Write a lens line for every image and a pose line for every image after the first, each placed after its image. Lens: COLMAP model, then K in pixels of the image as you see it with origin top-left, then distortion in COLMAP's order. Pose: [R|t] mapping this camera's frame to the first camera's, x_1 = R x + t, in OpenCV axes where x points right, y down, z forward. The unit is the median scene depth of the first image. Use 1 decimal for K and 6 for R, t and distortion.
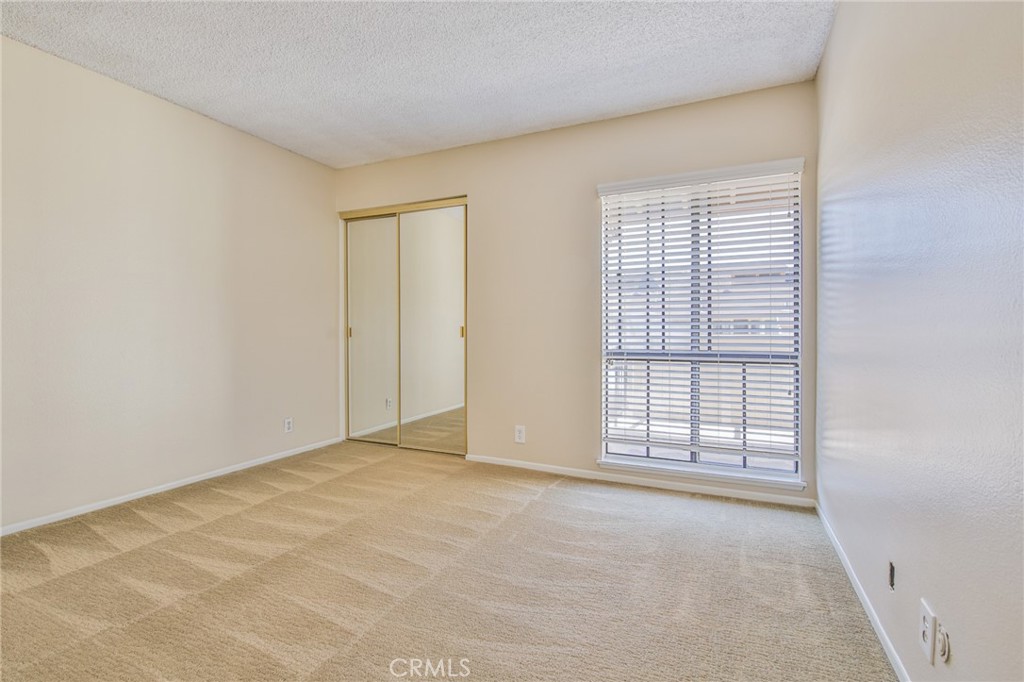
lens RADIAL K [[468.7, 0, 516.2], [0, 468.7, 340.4], [0, 0, 1]] dist [-0.001759, -0.000358]
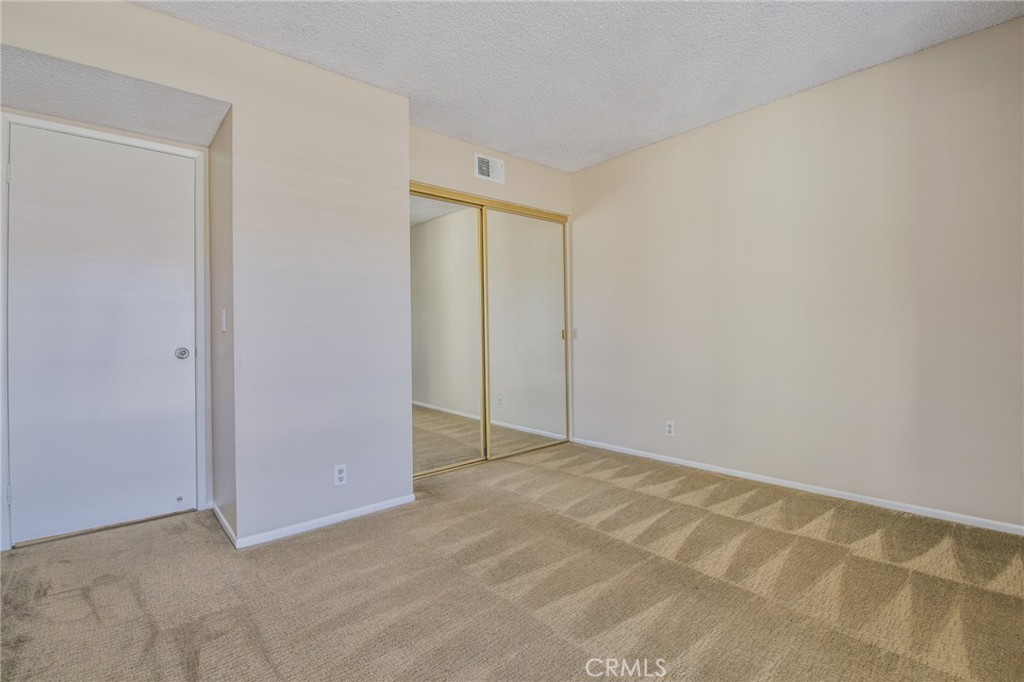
lens RADIAL K [[468.7, 0, 516.7], [0, 468.7, 336.8], [0, 0, 1]] dist [-0.001759, -0.000358]
pose [[-0.413432, 0.009581, -0.910485, 0.417269], [0.004371, 0.999954, 0.008538, -0.013739], [0.910524, -0.000450, -0.413455, 0.905103]]
